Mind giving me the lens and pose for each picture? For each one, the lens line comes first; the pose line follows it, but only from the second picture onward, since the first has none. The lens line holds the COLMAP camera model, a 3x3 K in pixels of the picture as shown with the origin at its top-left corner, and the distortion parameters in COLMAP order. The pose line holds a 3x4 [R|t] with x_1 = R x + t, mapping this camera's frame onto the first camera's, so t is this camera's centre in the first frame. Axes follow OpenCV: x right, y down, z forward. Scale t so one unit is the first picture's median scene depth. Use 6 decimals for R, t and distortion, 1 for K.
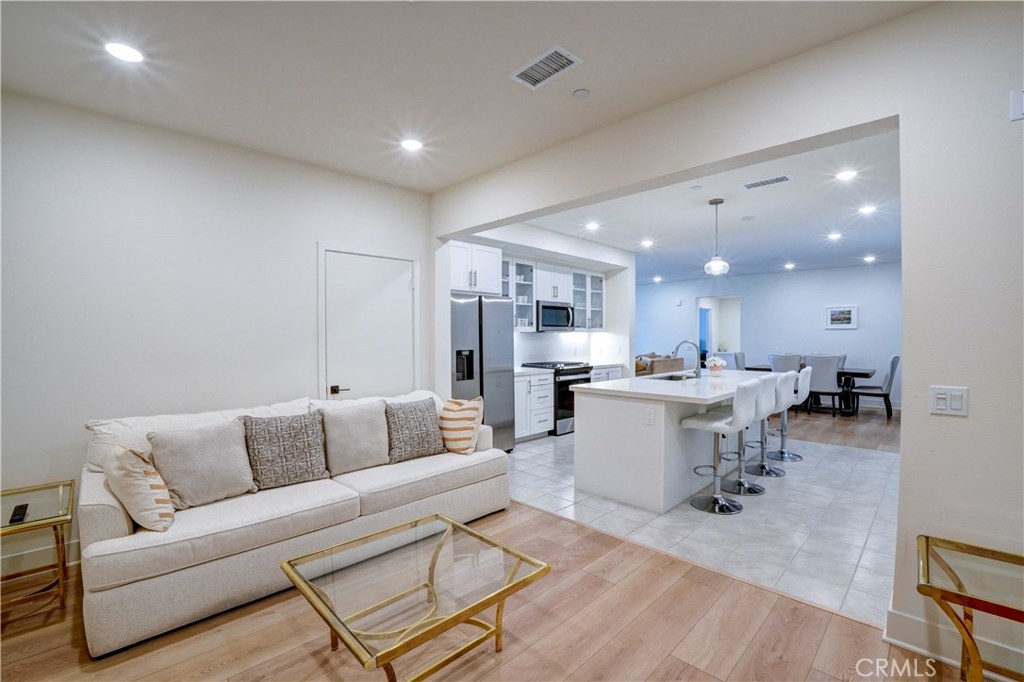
lens RADIAL K [[457.8, 0, 512.9], [0, 457.8, 347.4], [0, 0, 1]] dist [-0.062666, 0.011824]
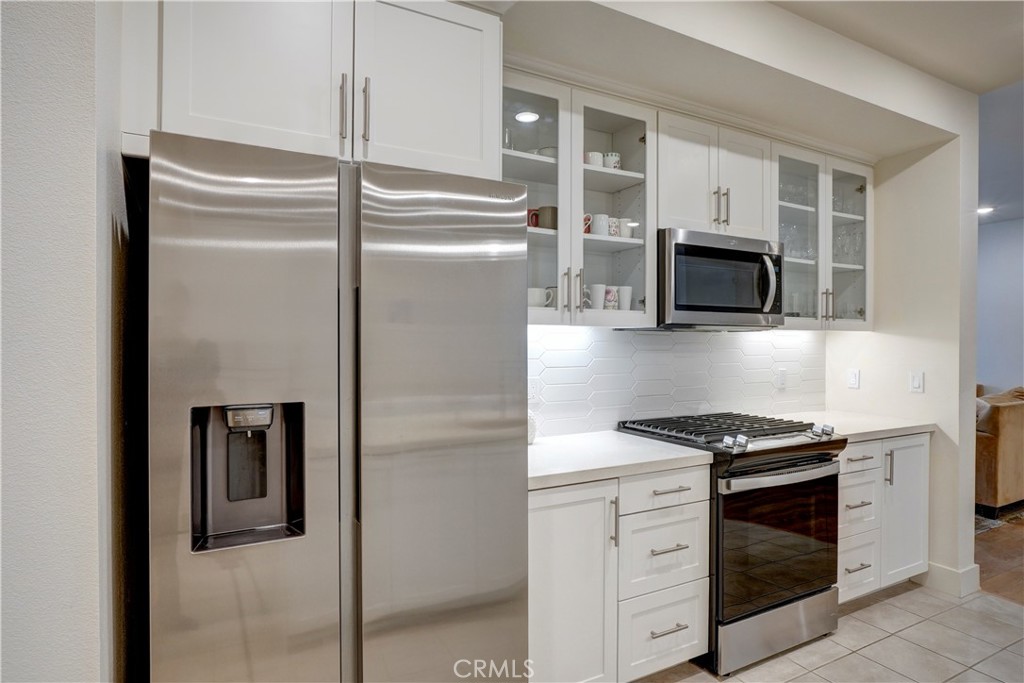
lens RADIAL K [[537.9, 0, 512.2], [0, 537.9, 346.4], [0, 0, 1]] dist [-0.018459, 0.000106]
pose [[0.952232, 0.007733, -0.305278, 0.067479], [-0.011781, 0.999865, -0.011420, -0.014332], [0.305149, 0.014471, 0.952195, 0.585008]]
